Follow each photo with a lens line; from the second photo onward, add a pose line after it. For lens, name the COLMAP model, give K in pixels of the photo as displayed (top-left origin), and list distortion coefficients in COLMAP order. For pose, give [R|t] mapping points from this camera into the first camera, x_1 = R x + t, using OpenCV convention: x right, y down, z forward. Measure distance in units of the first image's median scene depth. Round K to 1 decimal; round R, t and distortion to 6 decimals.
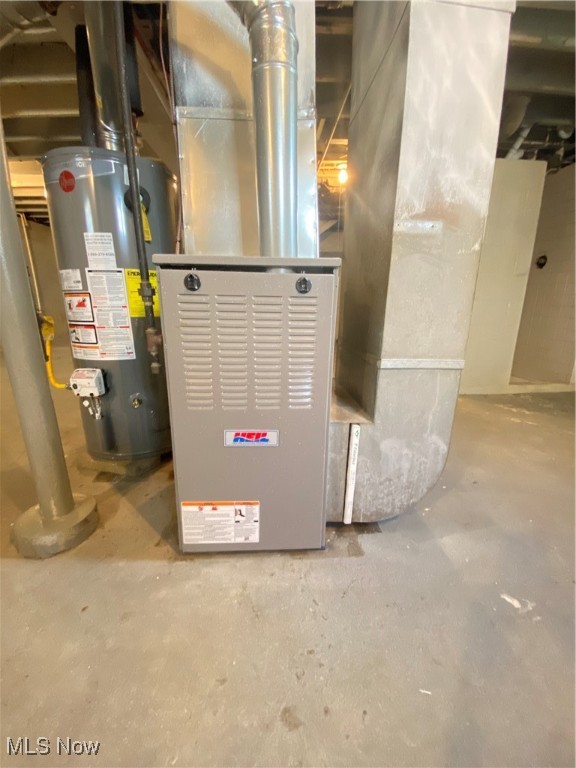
lens RADIAL K [[312.7, 0, 291.6], [0, 312.7, 384.5], [0, 0, 1]] dist [0.009606, -0.010721]
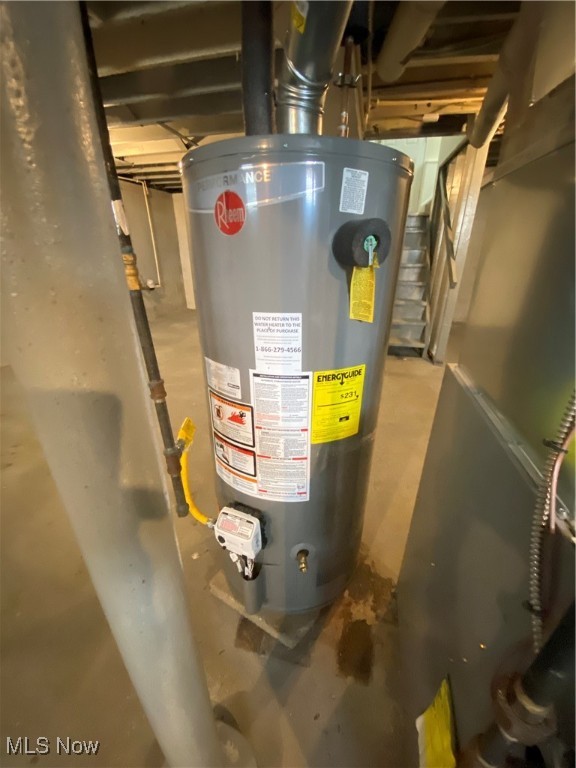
lens RADIAL K [[312.7, 0, 287.4], [0, 312.7, 386.0], [0, 0, 1]] dist [0.009606, -0.010721]
pose [[0.957433, 0.112508, -0.265827, -0.421768], [-0.069802, 0.983823, 0.164984, -0.423288], [0.280089, -0.139406, 0.949798, 0.458983]]
